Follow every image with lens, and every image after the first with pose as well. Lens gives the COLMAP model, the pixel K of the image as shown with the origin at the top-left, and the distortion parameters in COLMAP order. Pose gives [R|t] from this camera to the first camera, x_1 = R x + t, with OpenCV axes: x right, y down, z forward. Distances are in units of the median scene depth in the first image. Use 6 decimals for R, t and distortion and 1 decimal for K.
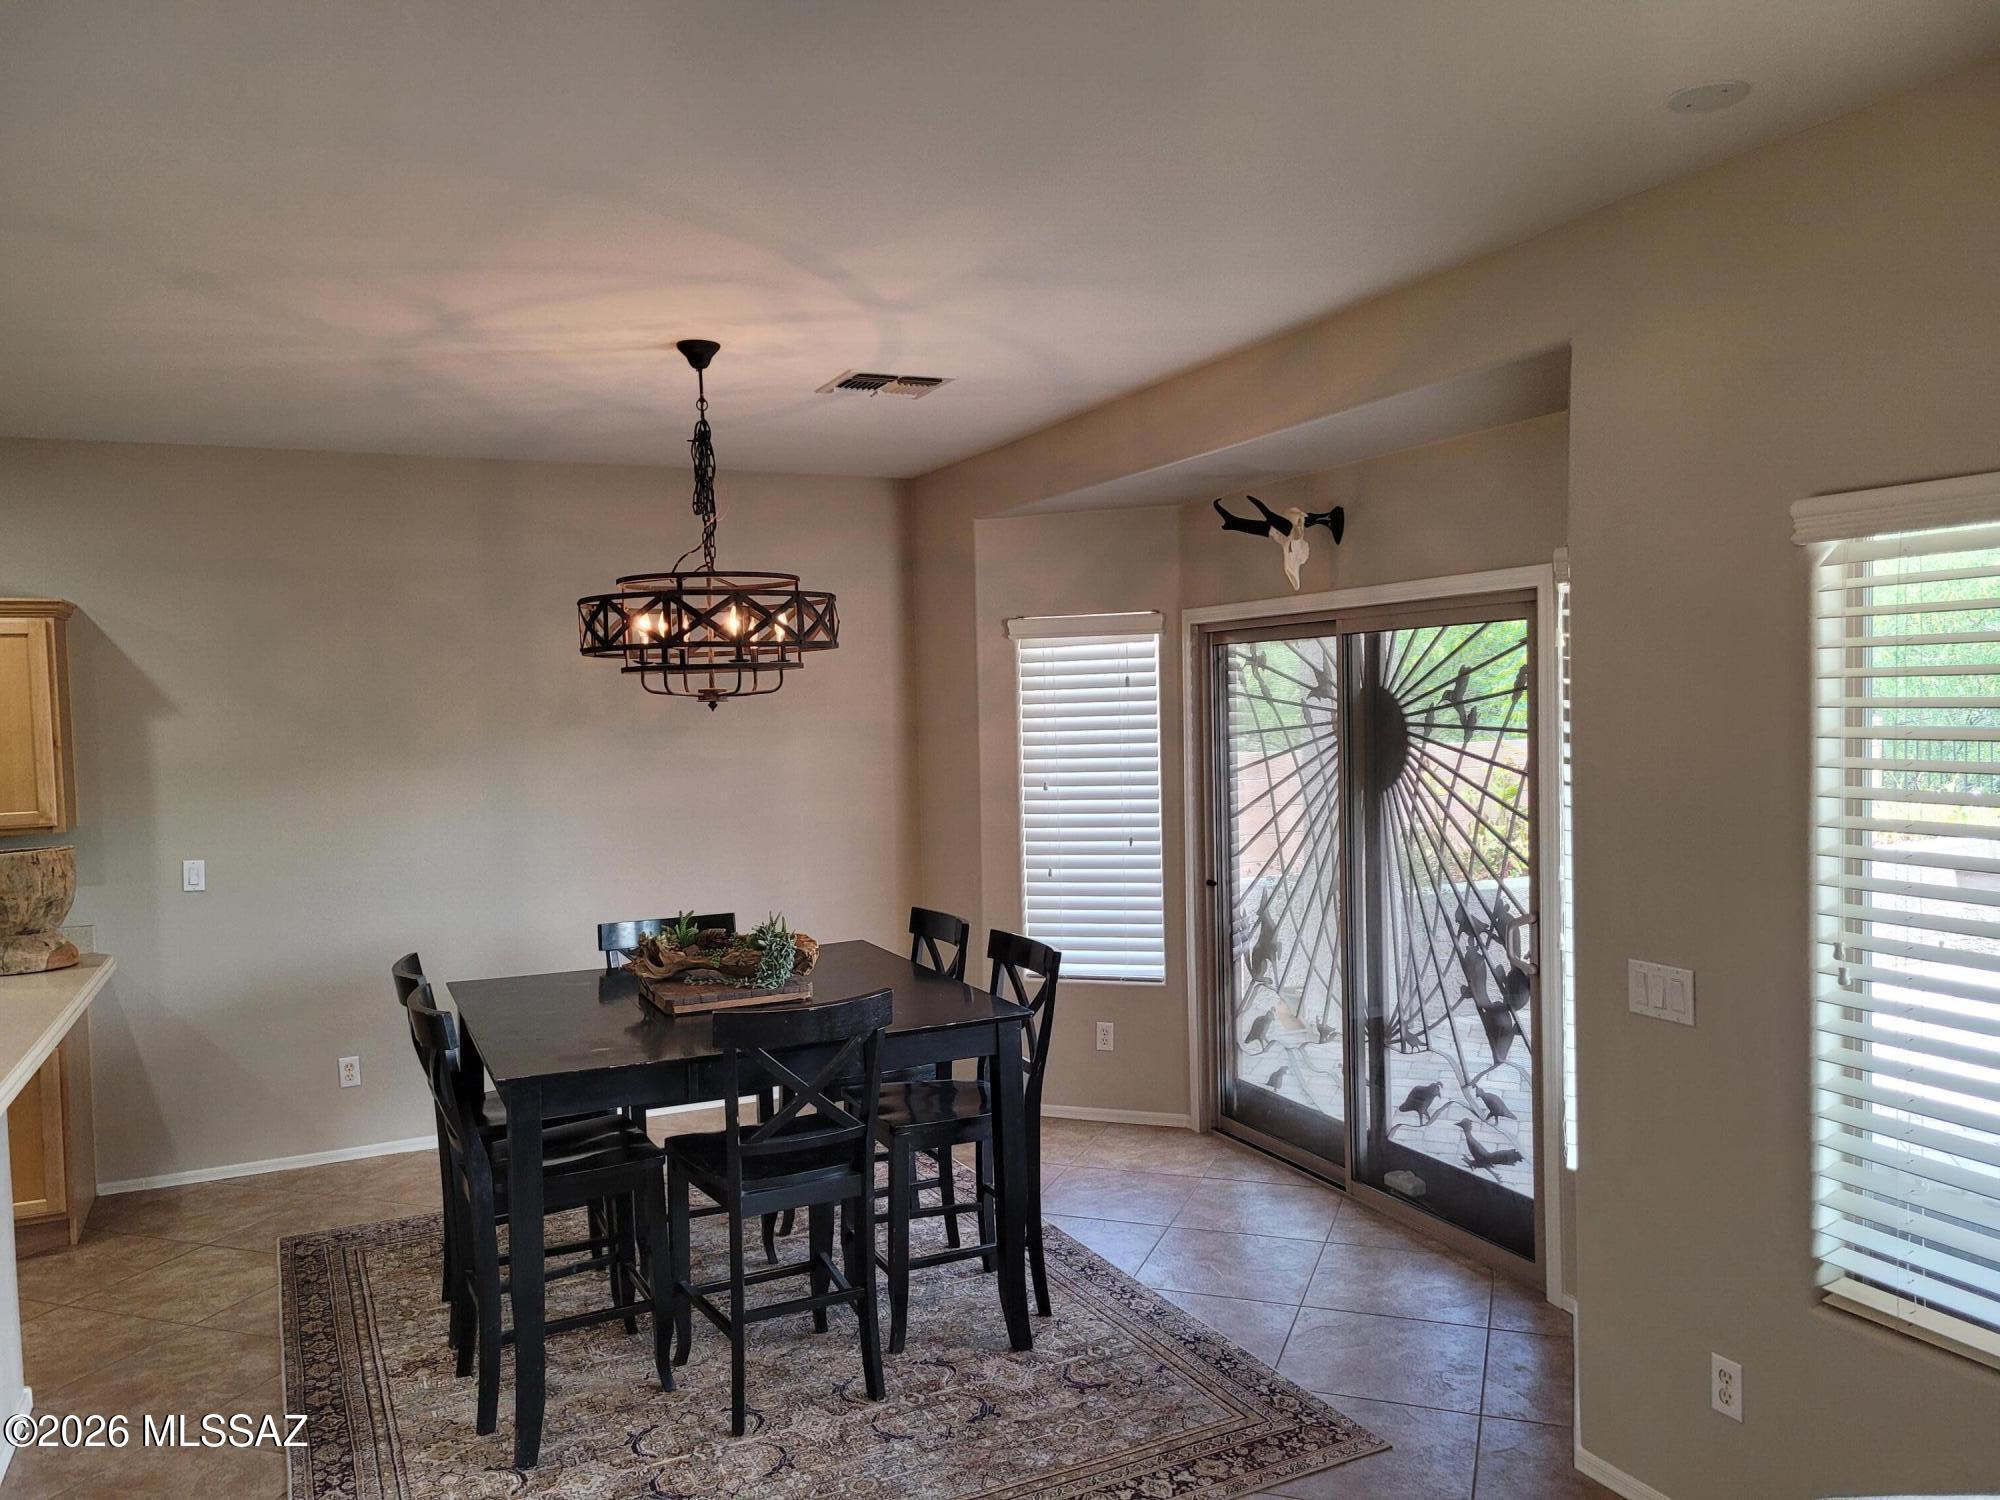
lens RADIAL K [[1493.0, 0, 994.7], [0, 1493.0, 757.9], [0, 0, 1]] dist [0.066336, -0.055954]
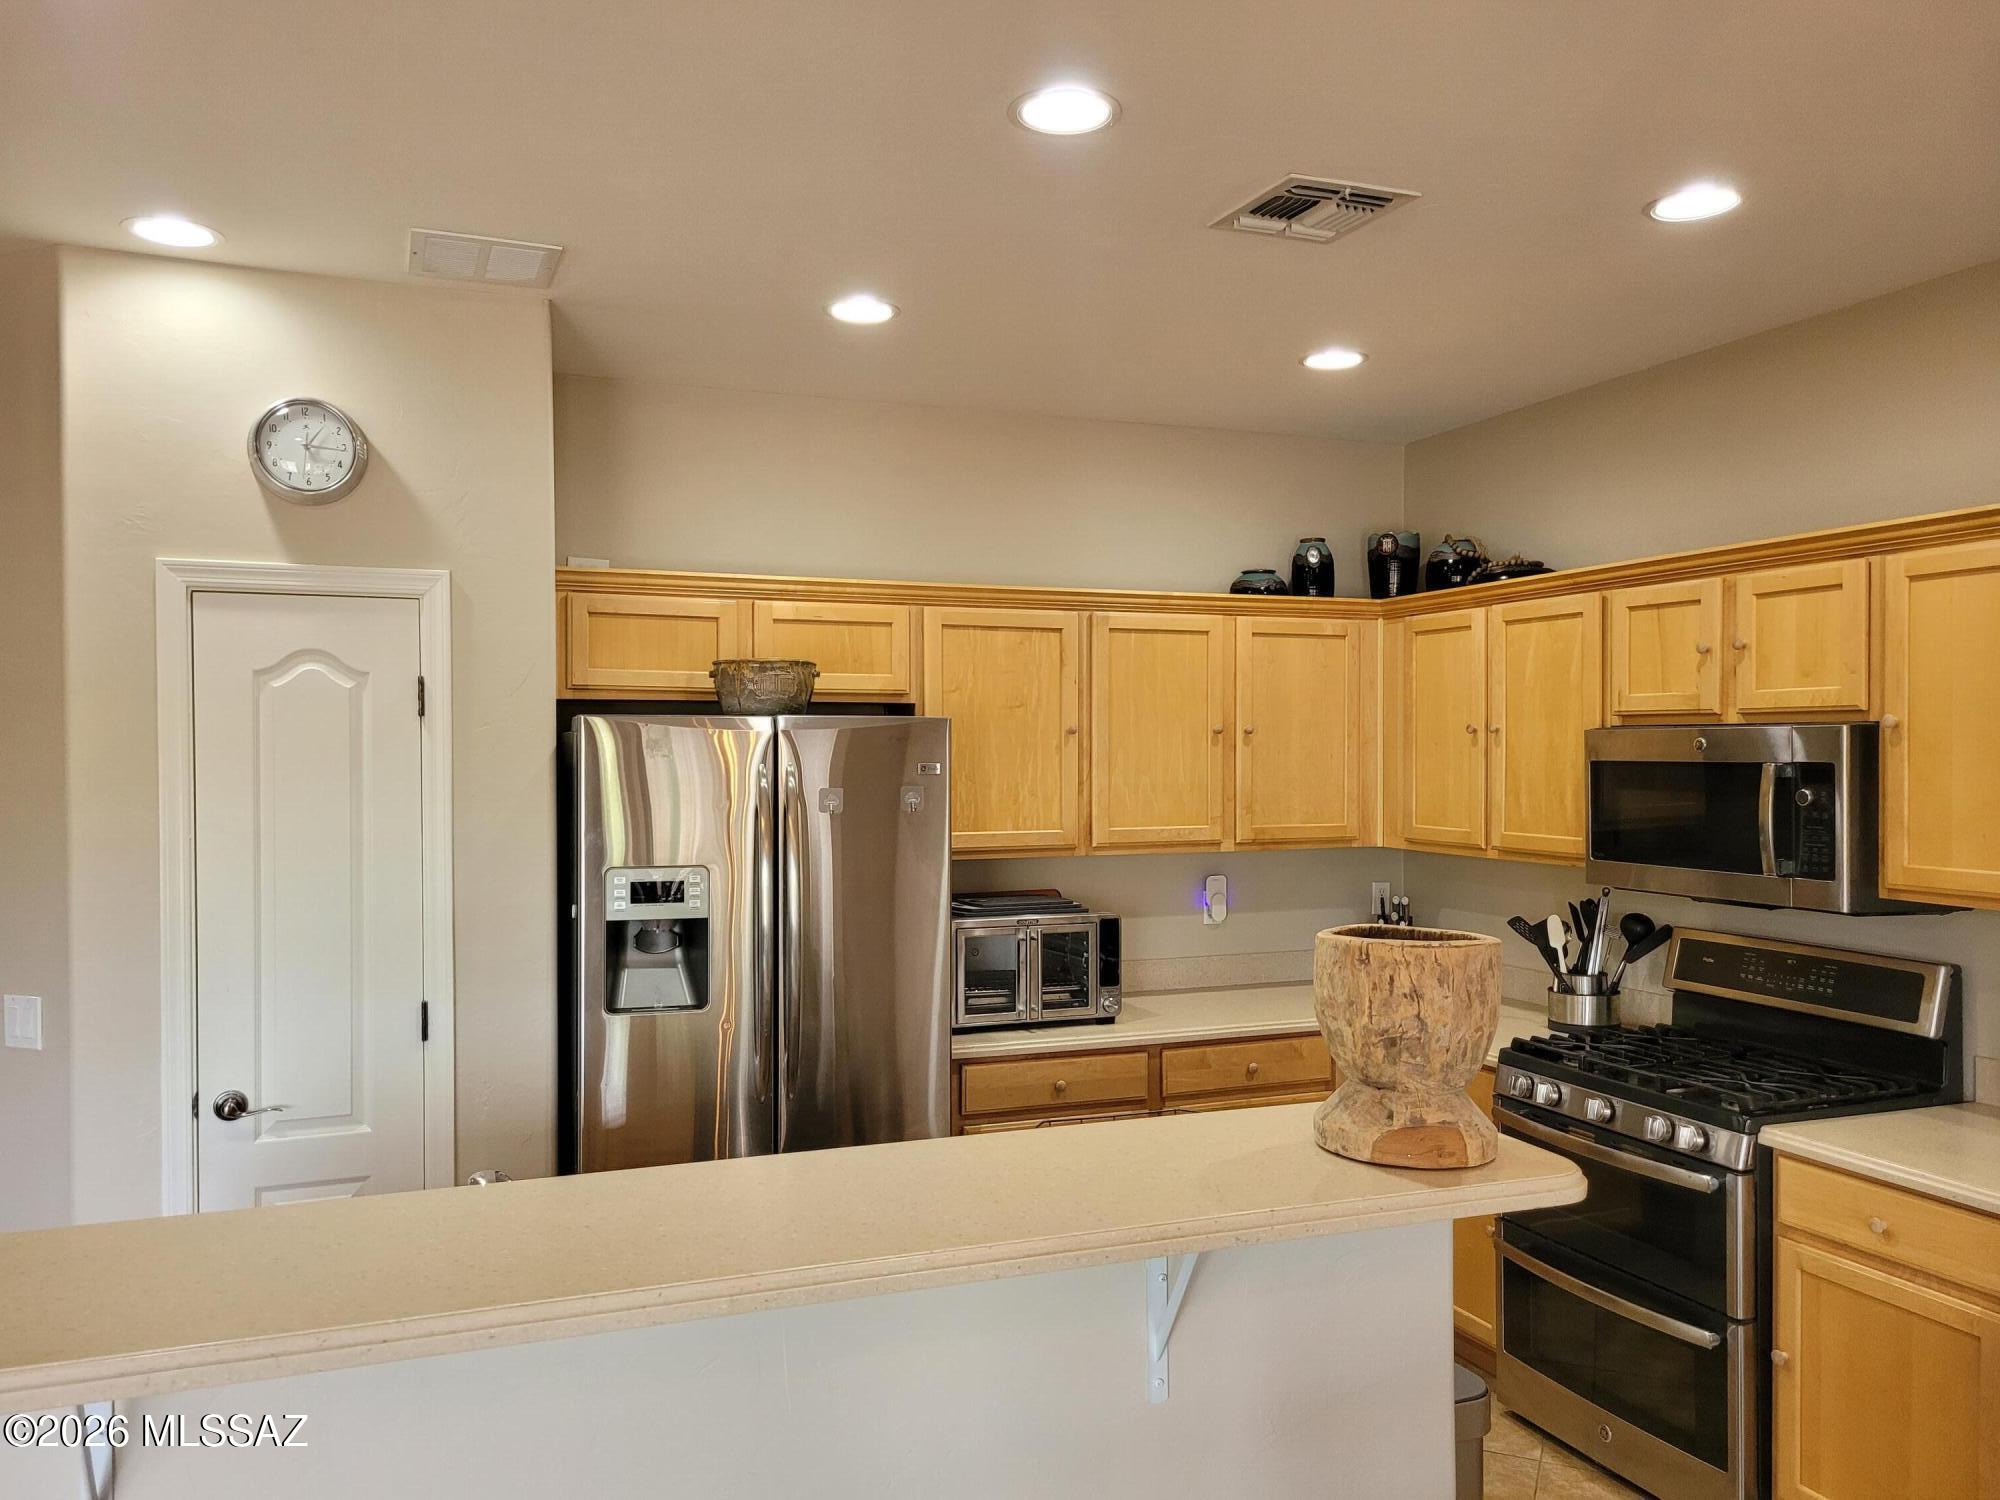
lens RADIAL K [[1493.0, 0, 994.7], [0, 1493.0, 757.9], [0, 0, 1]] dist [0.066336, -0.055954]
pose [[-0.051726, 0.034135, -0.998078, -0.075276], [-0.039300, 0.998572, 0.036189, -0.015162], [0.997888, 0.041097, -0.050311, 0.752407]]
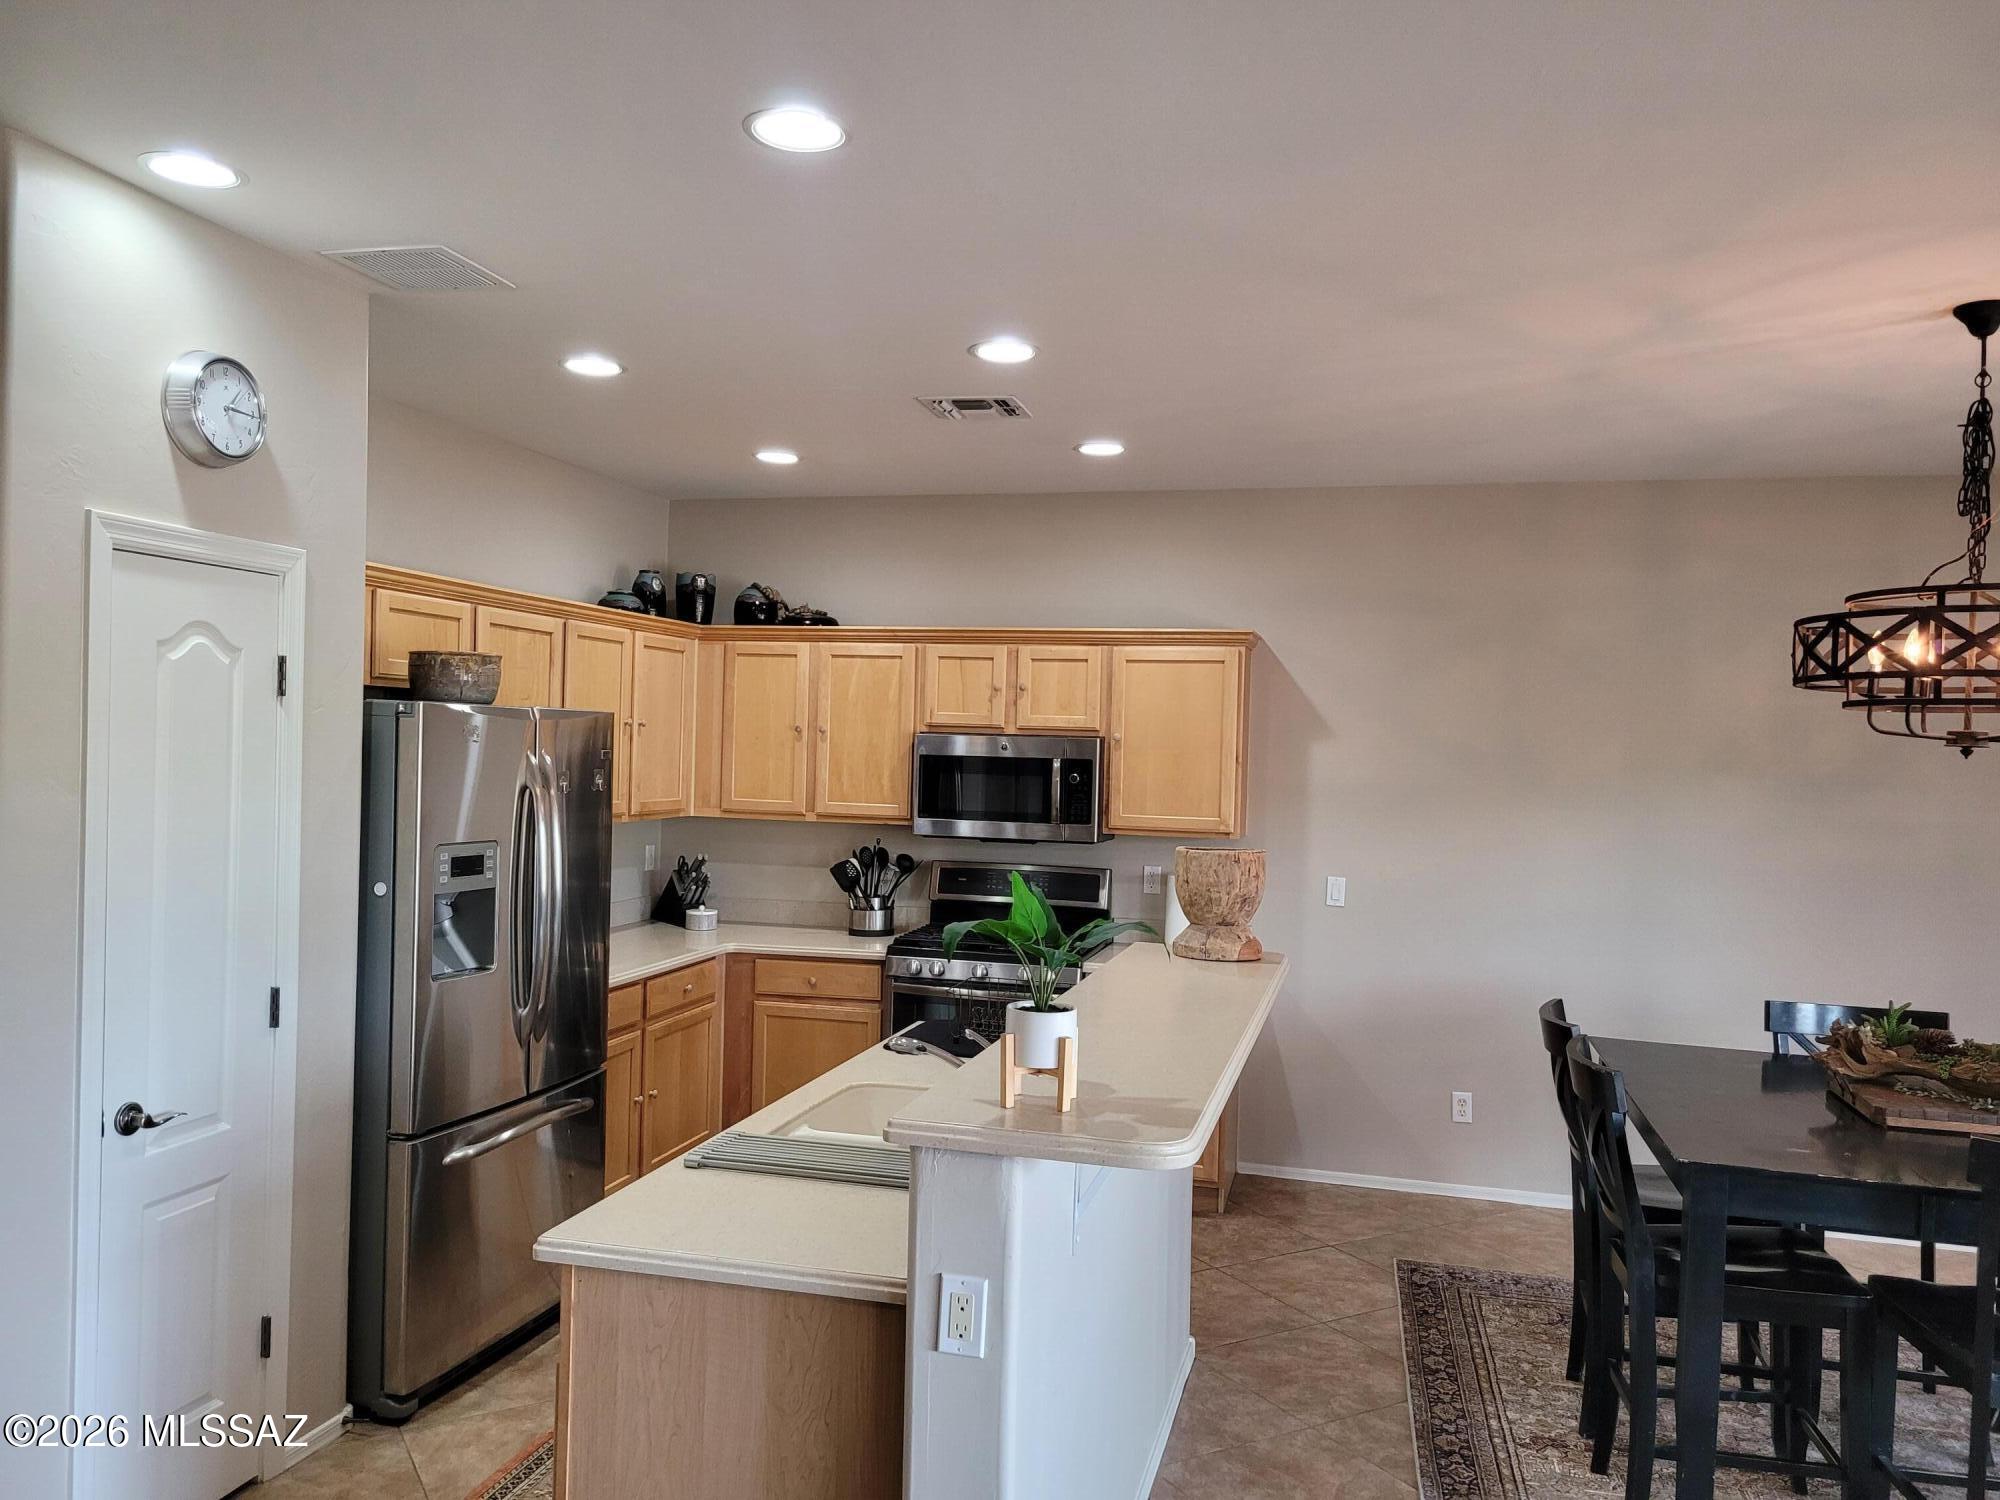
lens RADIAL K [[1493.0, 0, 994.7], [0, 1493.0, 757.9], [0, 0, 1]] dist [0.066336, -0.055954]
pose [[0.775095, 0.054576, -0.629483, -0.075914], [-0.075722, 0.997106, -0.006789, 0.012583], [0.627291, 0.052928, 0.776984, 0.038551]]
